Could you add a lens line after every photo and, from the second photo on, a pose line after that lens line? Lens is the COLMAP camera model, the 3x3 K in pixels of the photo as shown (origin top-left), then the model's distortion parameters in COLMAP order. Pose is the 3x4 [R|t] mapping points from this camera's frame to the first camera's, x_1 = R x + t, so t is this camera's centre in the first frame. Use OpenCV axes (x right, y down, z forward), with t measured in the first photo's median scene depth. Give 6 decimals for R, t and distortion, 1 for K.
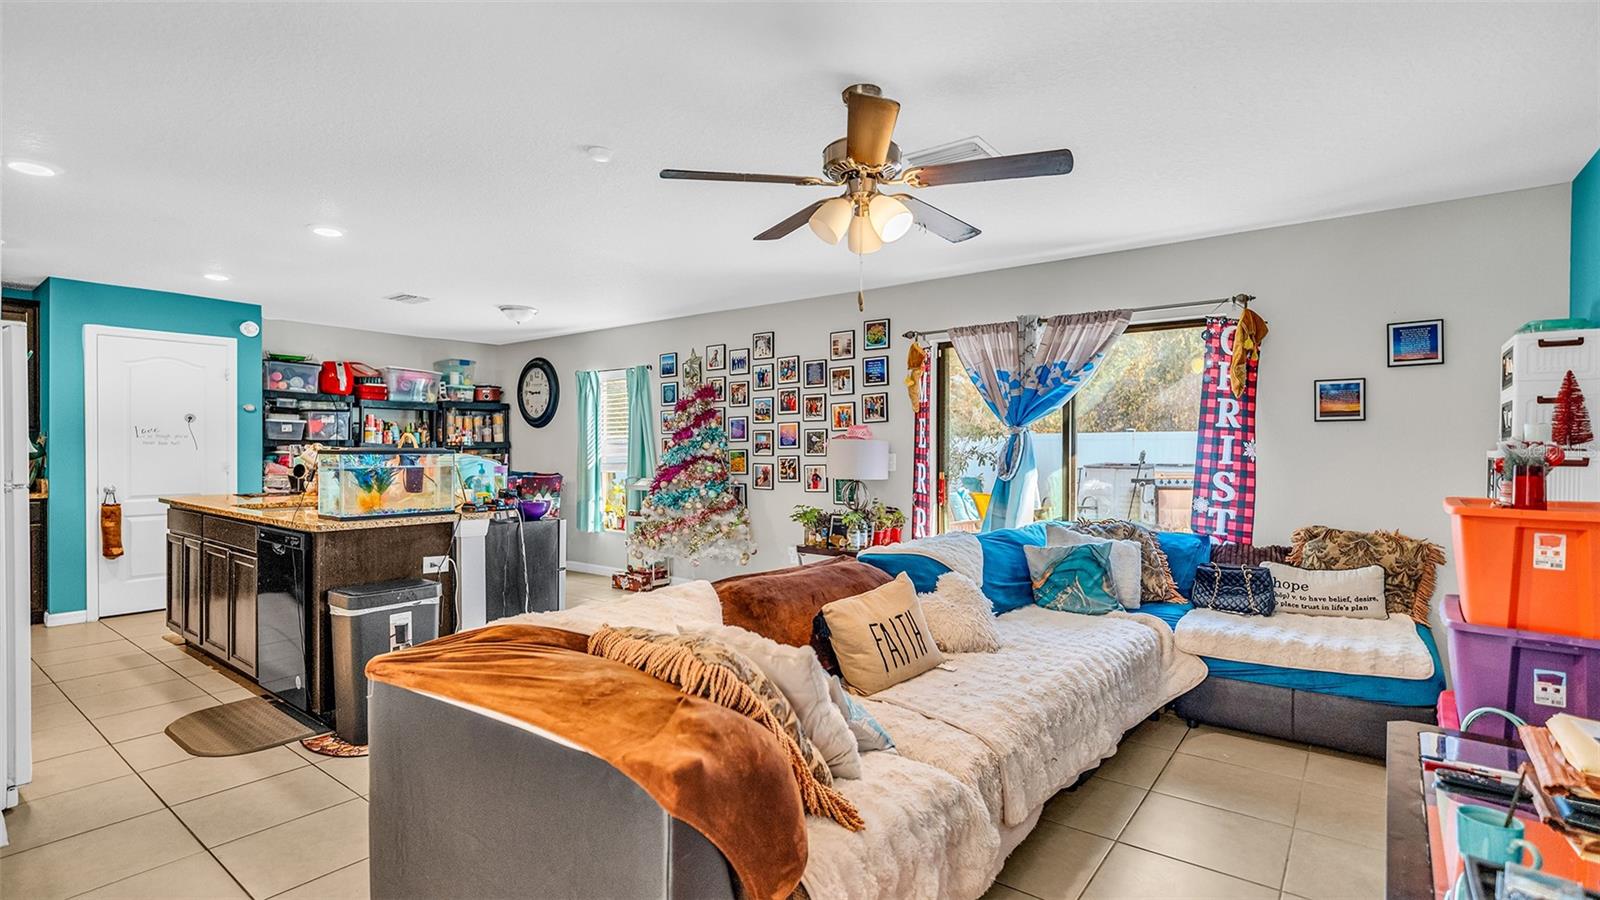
lens RADIAL K [[756.1, 0, 792.0], [0, 756.1, 458.9], [0, 0, 1]] dist [-0.002698, -0.000297]
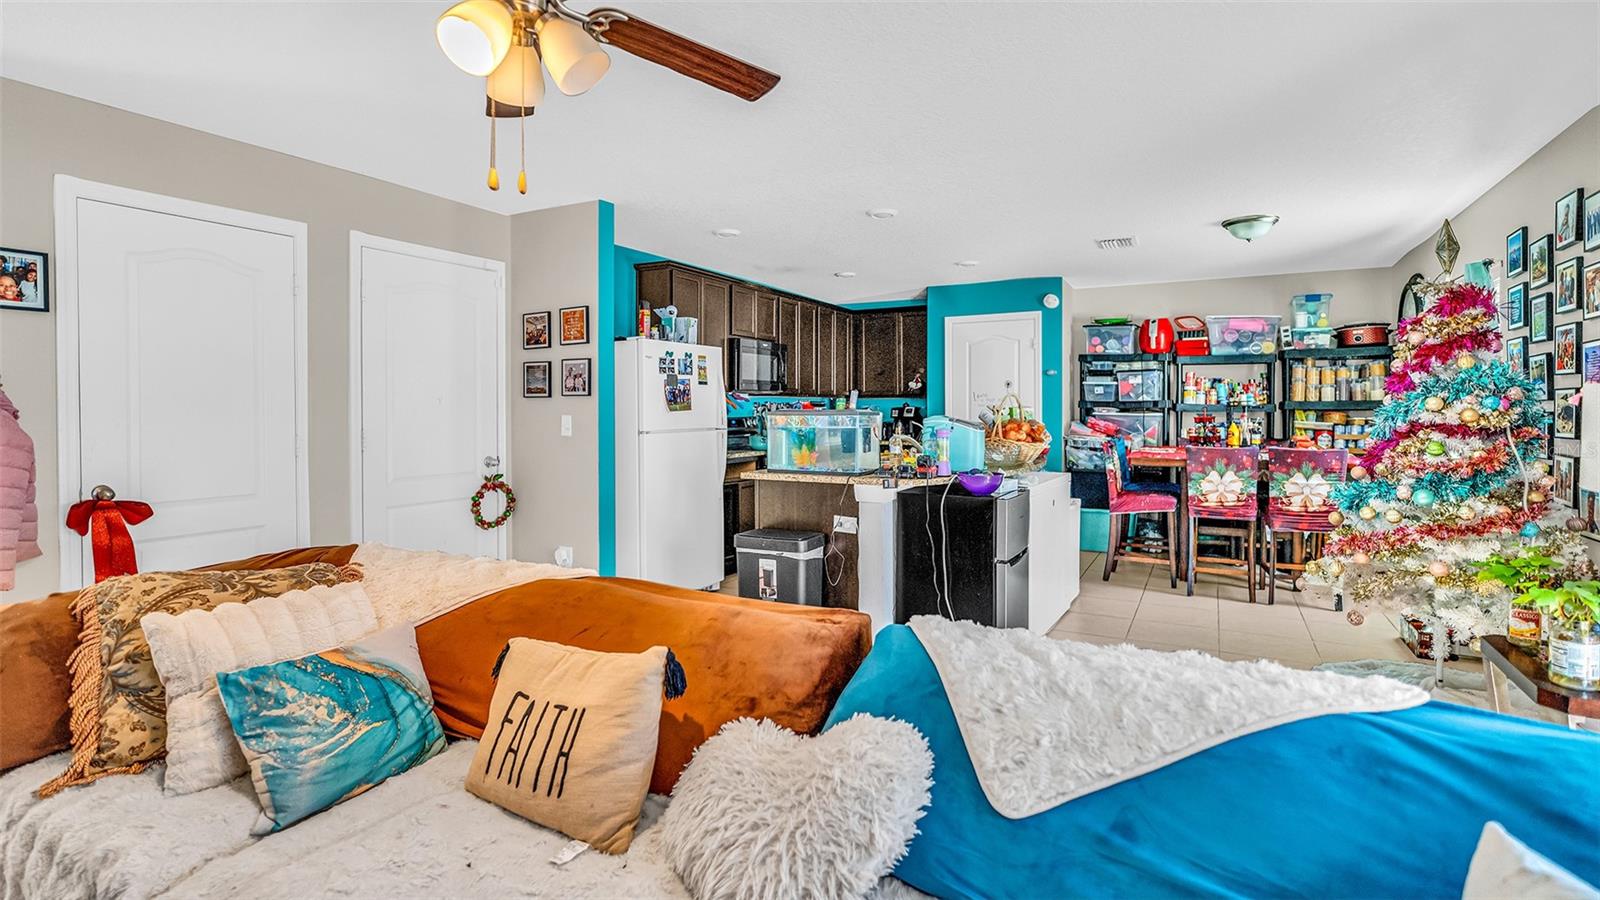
lens RADIAL K [[756.1, 0, 793.5], [0, 756.1, 410.3], [0, 0, 1]] dist [-0.002698, -0.000297]
pose [[0.165812, 0.000216, -0.986157, 0.605066], [-0.013223, 0.999911, -0.002004, -0.011888], [0.986069, 0.013373, 0.165800, 0.896007]]
